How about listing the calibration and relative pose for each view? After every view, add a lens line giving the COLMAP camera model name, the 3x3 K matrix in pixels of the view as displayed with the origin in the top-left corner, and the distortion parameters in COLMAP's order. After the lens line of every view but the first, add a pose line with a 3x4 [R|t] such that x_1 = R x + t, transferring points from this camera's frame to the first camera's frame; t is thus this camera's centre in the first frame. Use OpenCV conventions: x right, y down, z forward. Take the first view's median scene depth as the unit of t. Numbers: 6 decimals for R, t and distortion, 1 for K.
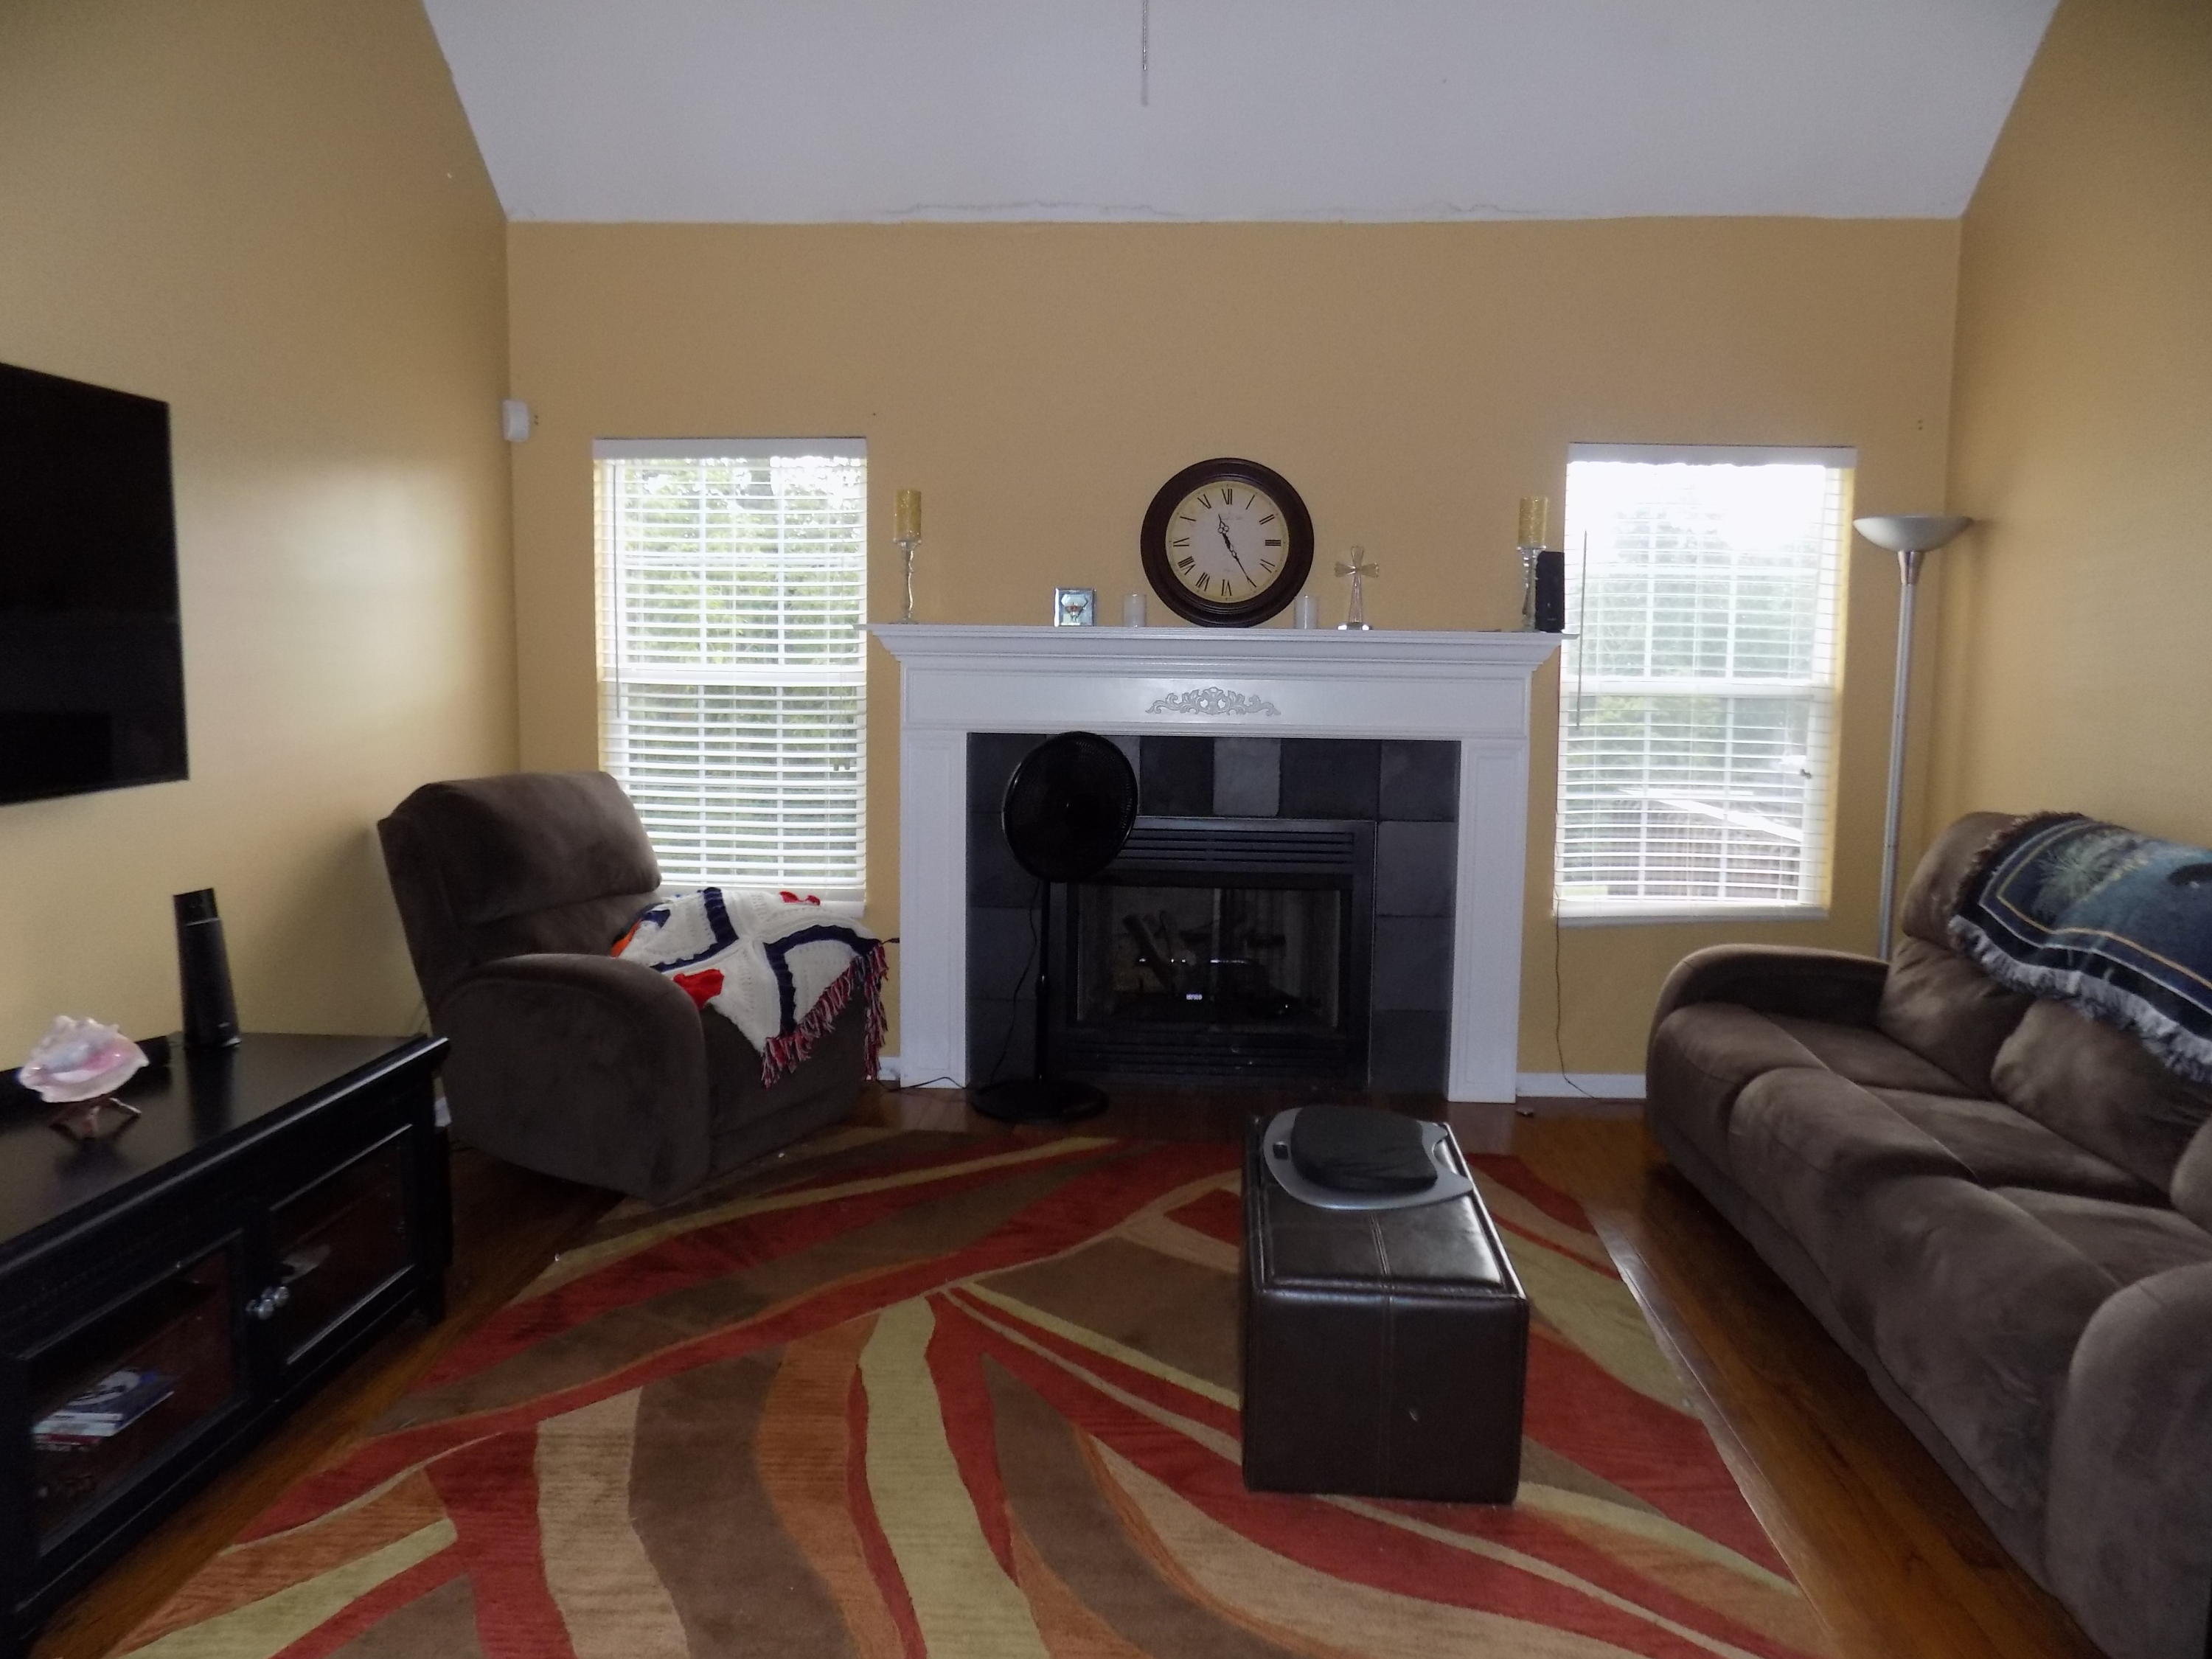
lens RADIAL K [[1484.5, 0, 1110.0], [0, 1484.5, 824.6], [0, 0, 1]] dist [-0.070247, 0.063955]
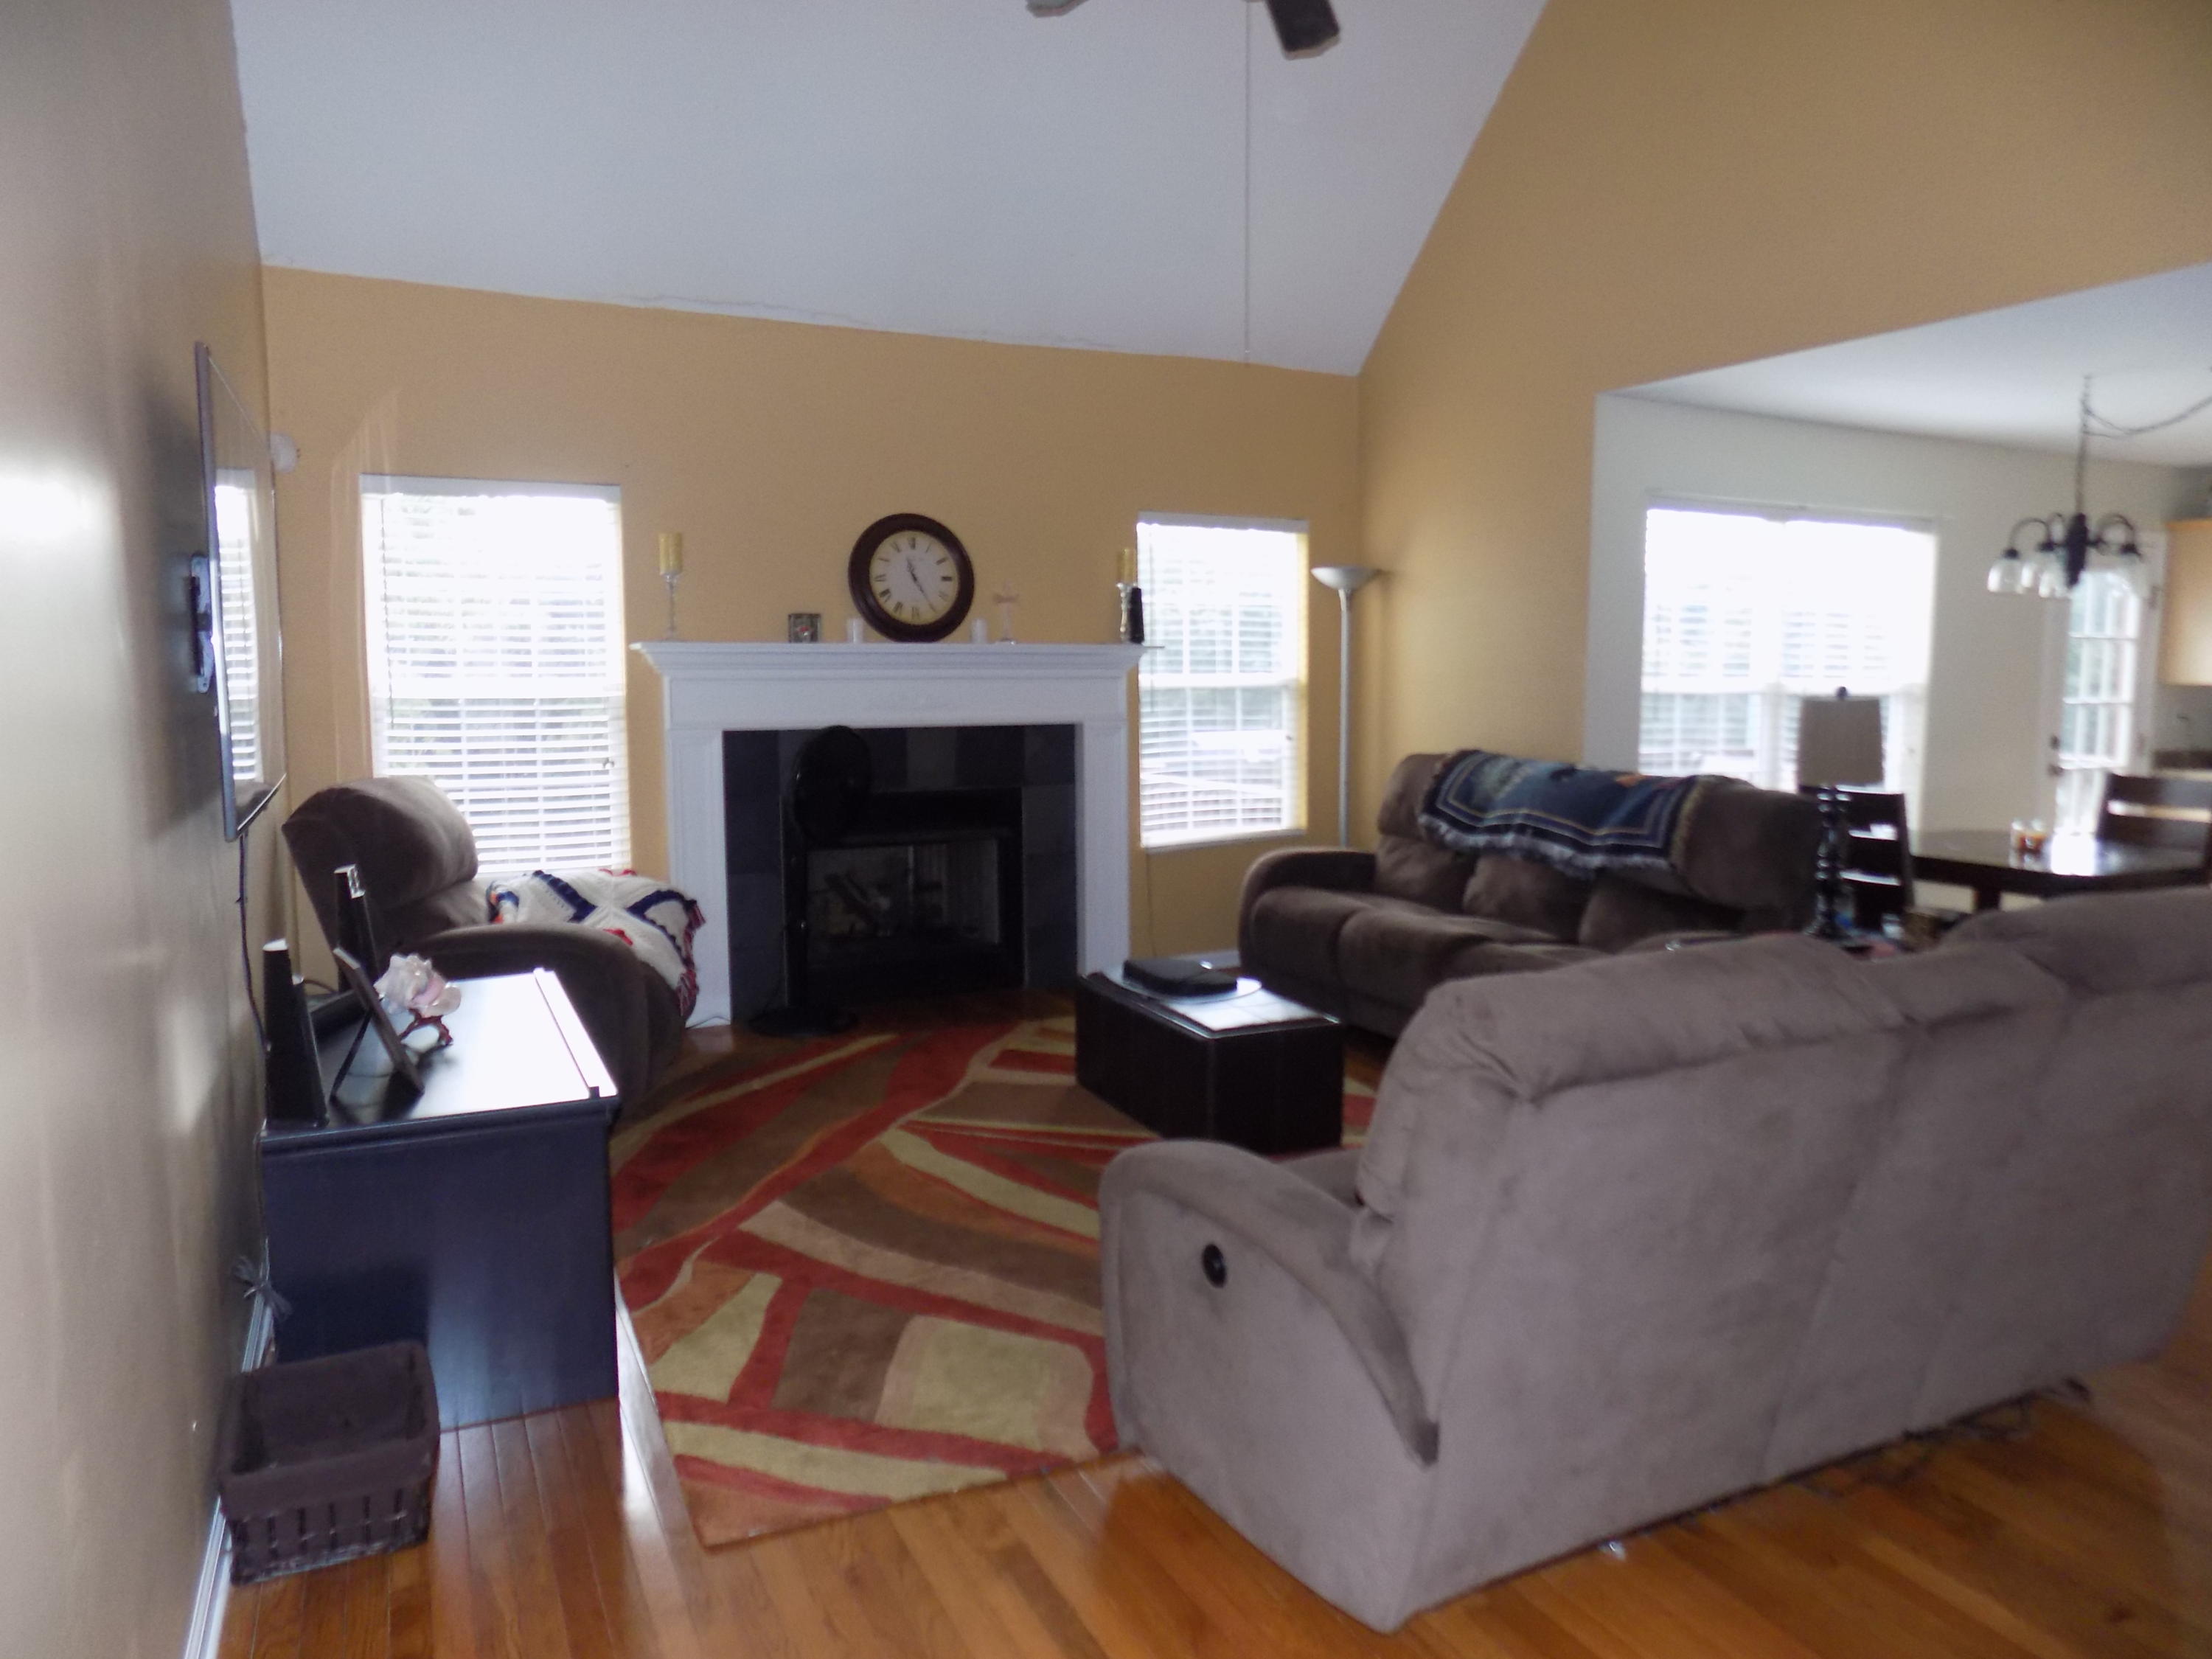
lens RADIAL K [[1484.5, 0, 1110.0], [0, 1484.5, 824.6], [0, 0, 1]] dist [-0.070247, 0.063955]
pose [[0.869456, -0.065243, 0.489684, -0.555713], [0.068065, 0.997608, 0.012064, 0.029755], [-0.489300, 0.022841, 0.871817, -0.288341]]
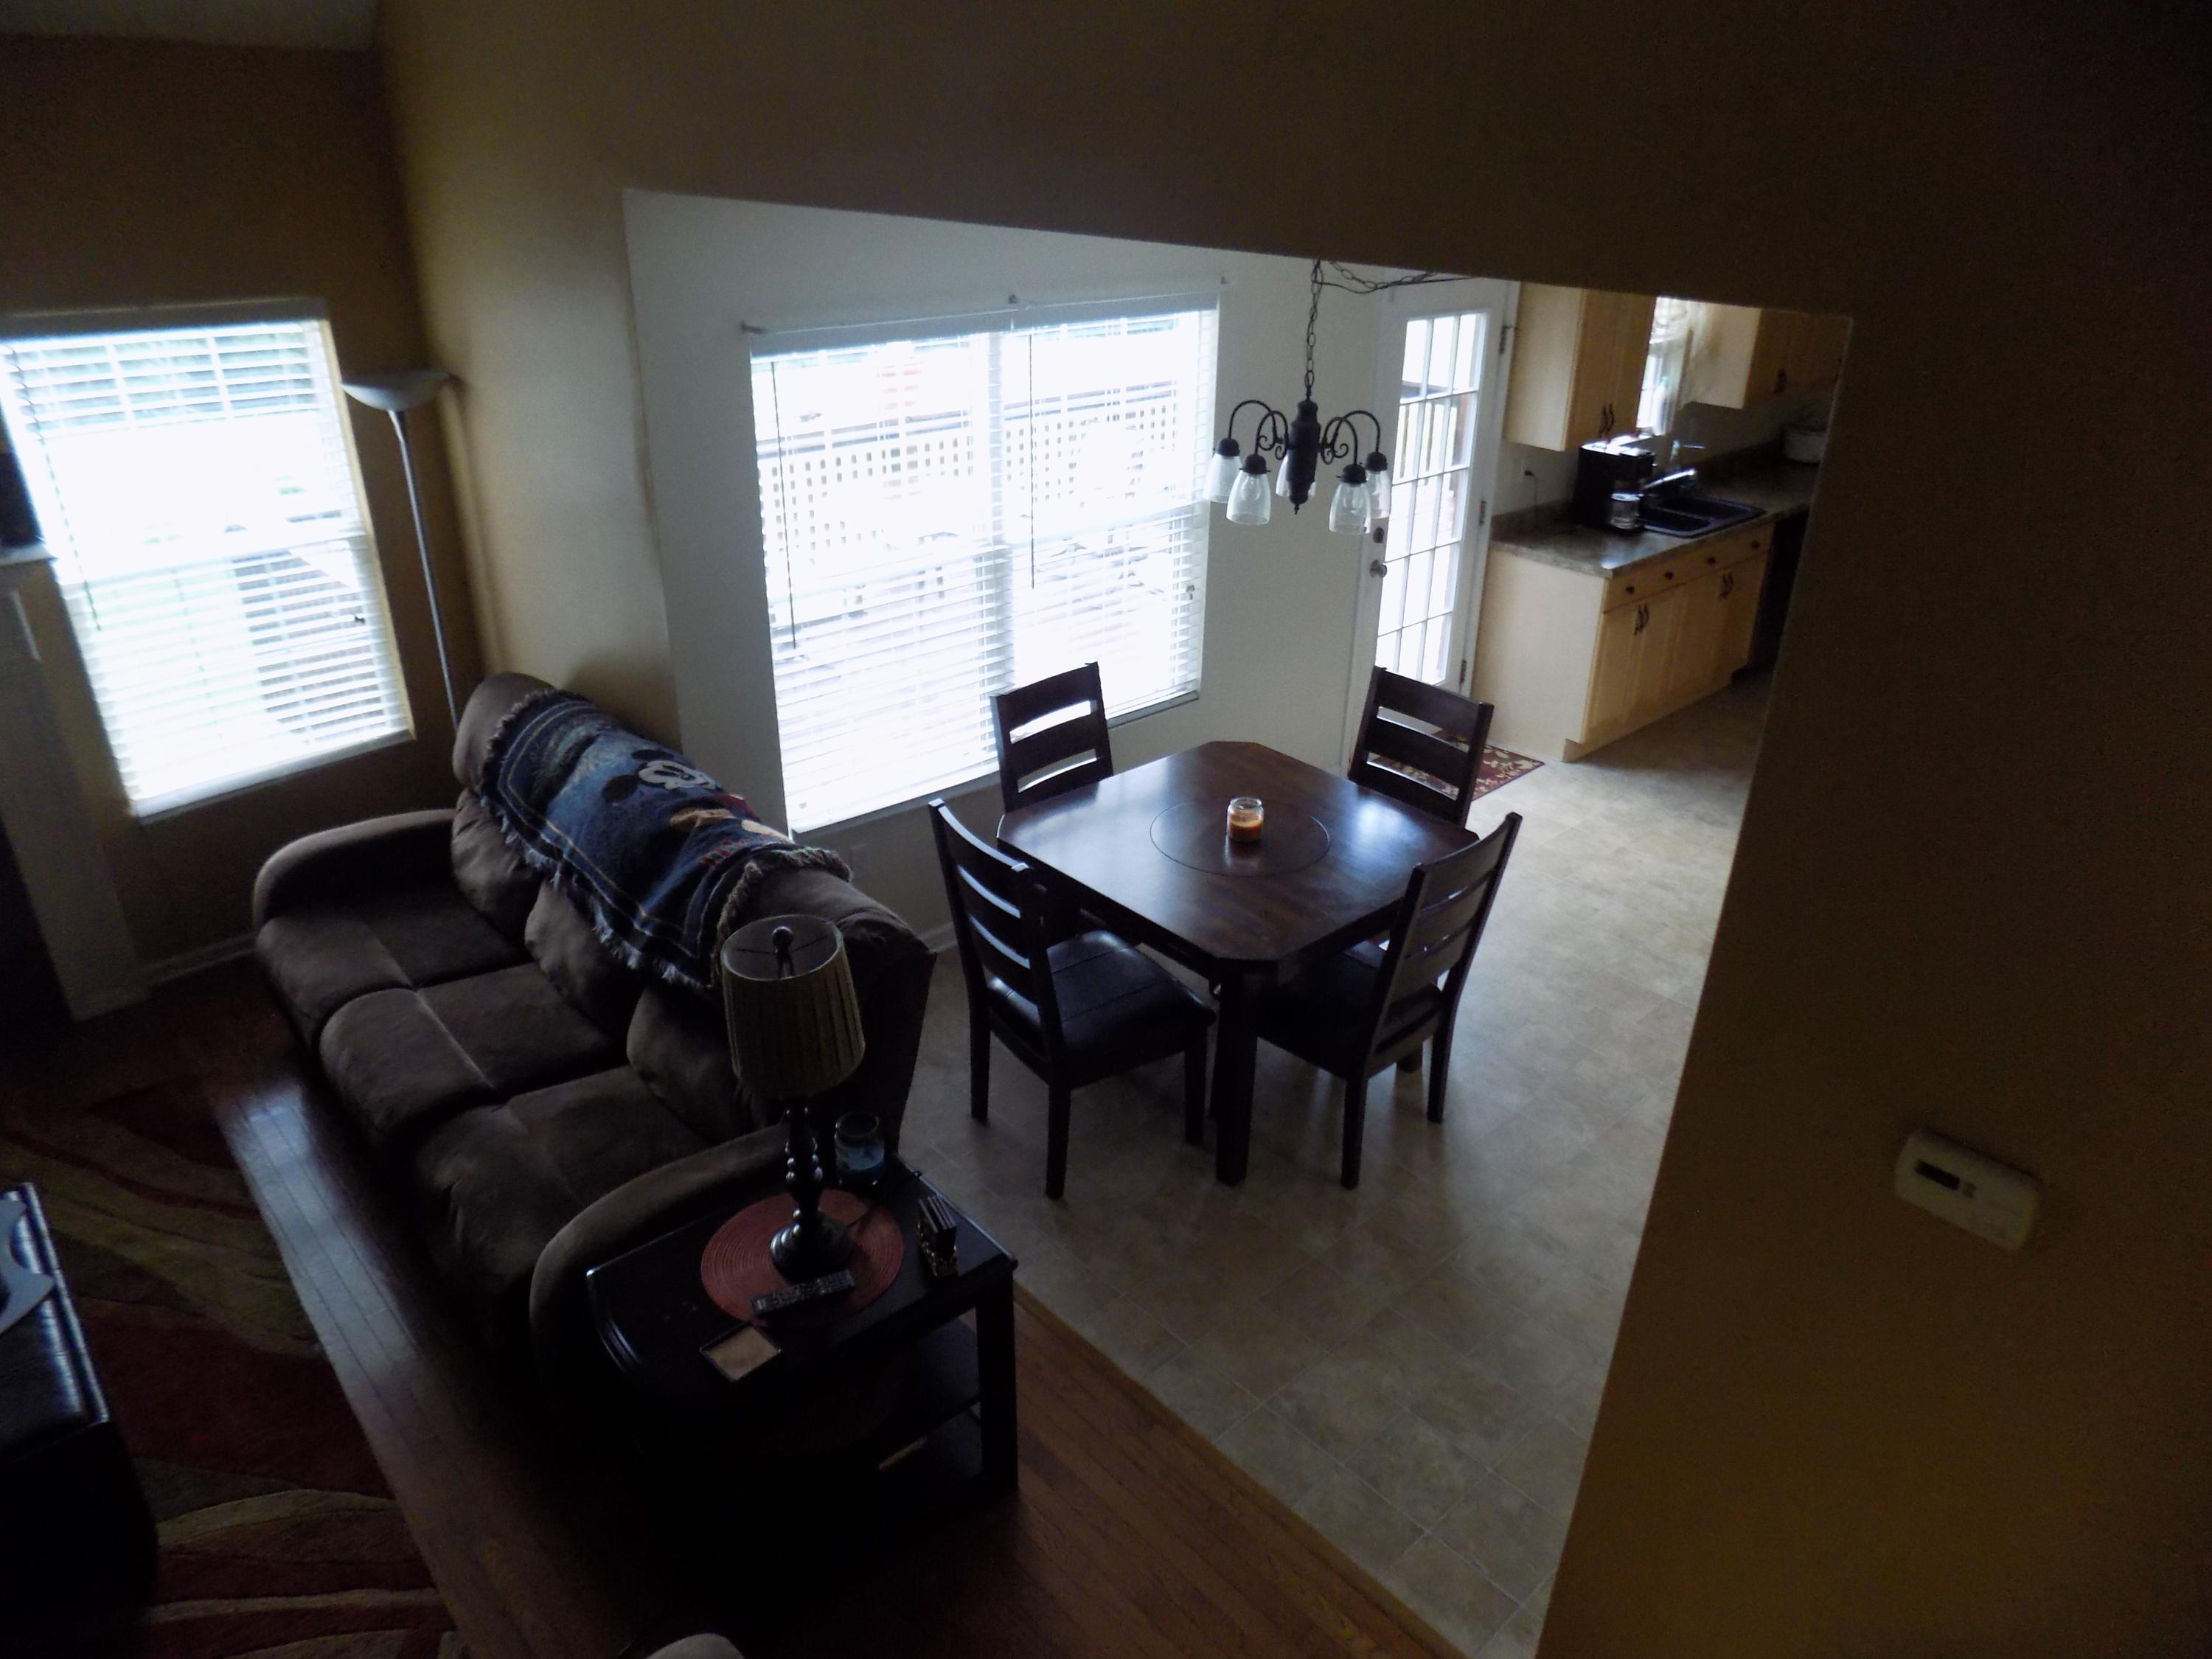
lens RADIAL K [[1465.0, 0, 1102.8], [0, 1465.0, 821.0], [0, 0, 1]] dist [-0.080412, 0.060865]
pose [[0.698088, -0.318249, 0.641397, 0.178068], [0.079563, 0.924723, 0.372234, -0.318337], [-0.711577, -0.208821, 0.670859, -0.141191]]
